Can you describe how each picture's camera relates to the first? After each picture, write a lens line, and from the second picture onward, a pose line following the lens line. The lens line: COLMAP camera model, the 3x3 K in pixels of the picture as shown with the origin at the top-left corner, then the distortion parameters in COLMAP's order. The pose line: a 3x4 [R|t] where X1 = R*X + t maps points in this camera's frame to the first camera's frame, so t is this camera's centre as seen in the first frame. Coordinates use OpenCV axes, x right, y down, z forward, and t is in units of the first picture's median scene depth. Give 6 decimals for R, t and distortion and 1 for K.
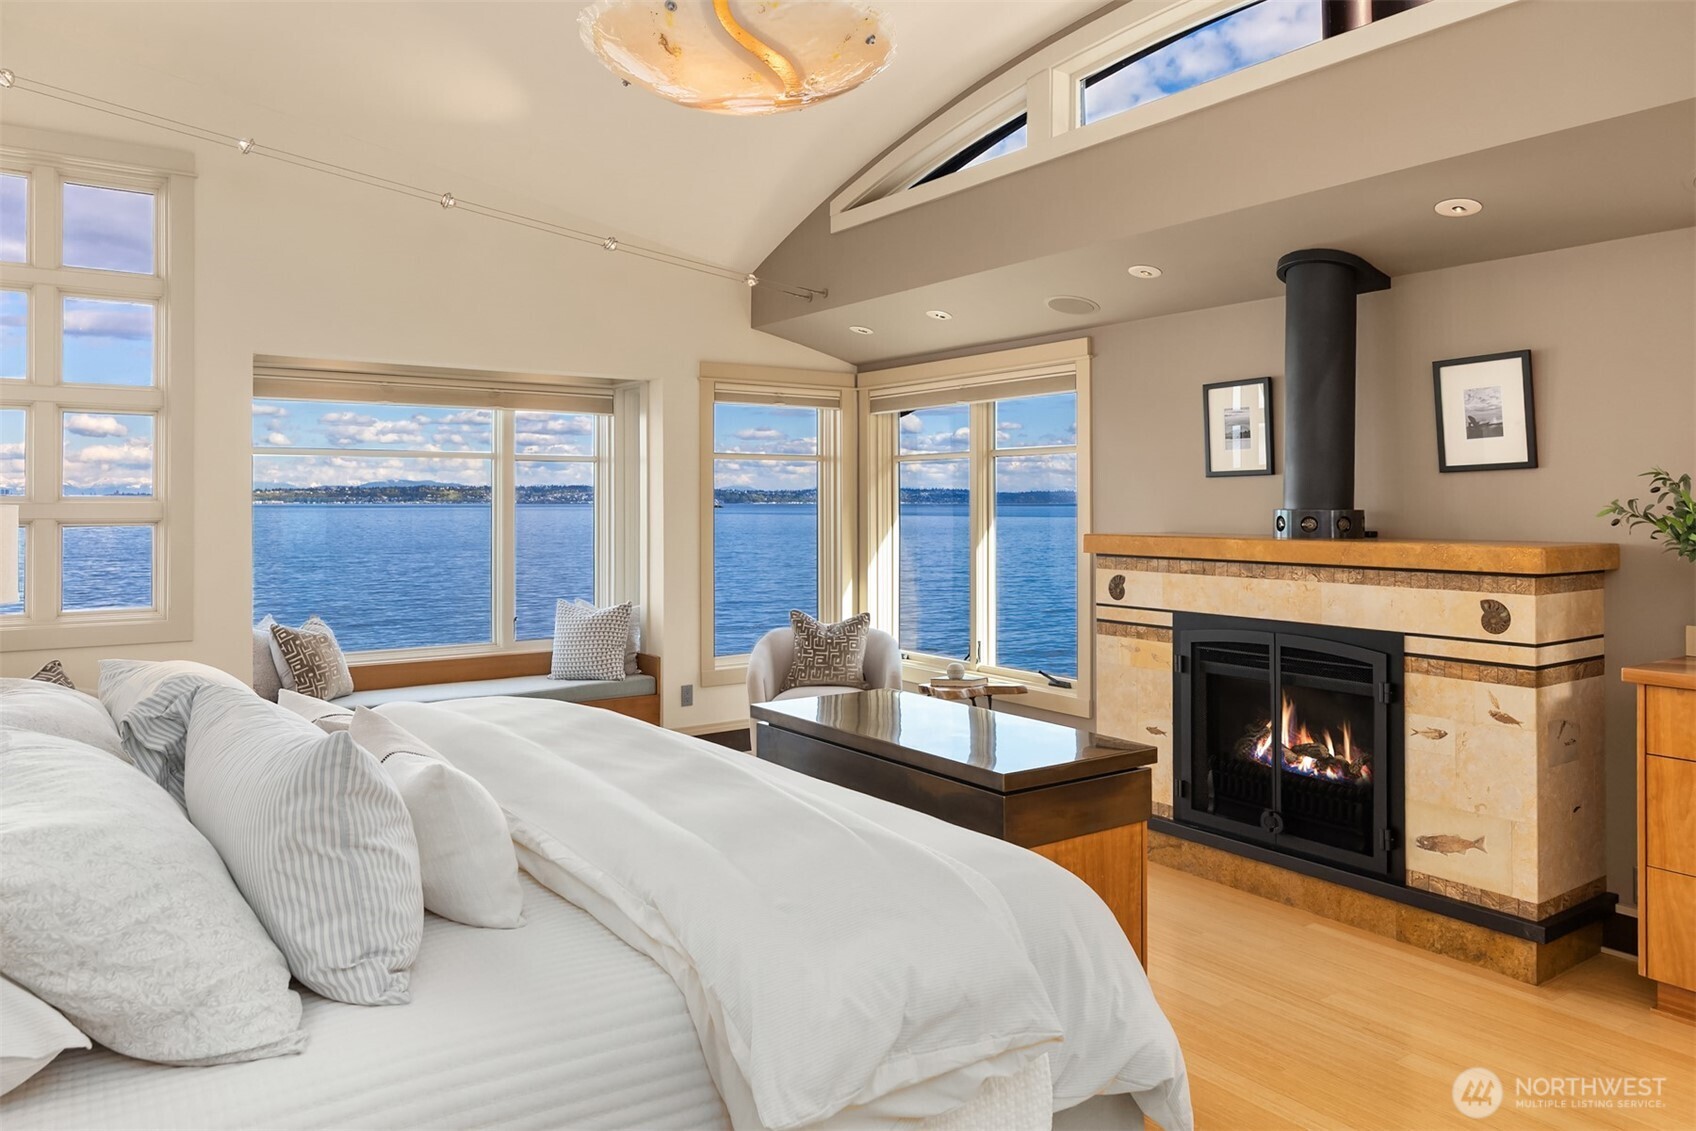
lens RADIAL K [[1143.2, 0, 846.8], [0, 1143.2, 504.3], [0, 0, 1]] dist [0.010975, 0.003759]
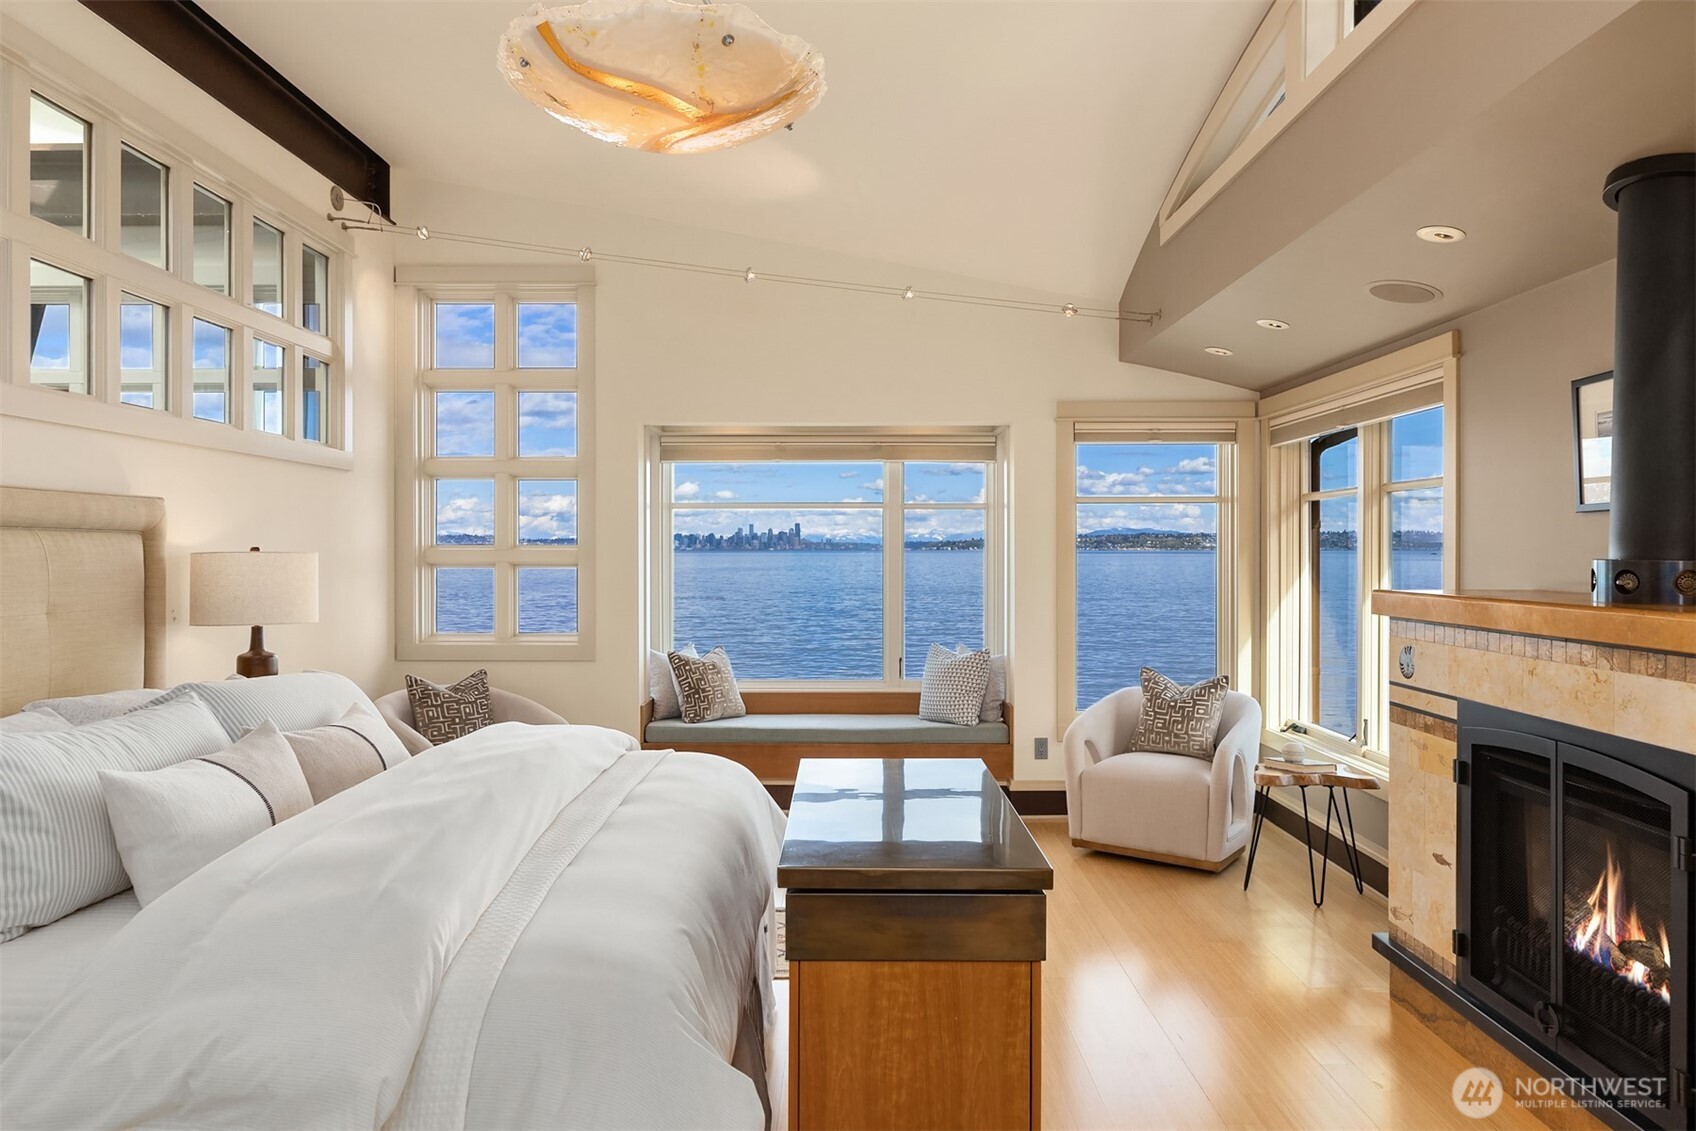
lens RADIAL K [[1100.7, 0, 848.0], [0, 1100.7, 565.5], [0, 0, 1]] dist [0.009475, 0.003987]
pose [[0.816844, 0.008135, -0.576801, 0.290062], [-0.000275, 0.999906, 0.013713, -0.000373], [0.576858, -0.011043, 0.816770, 0.160586]]
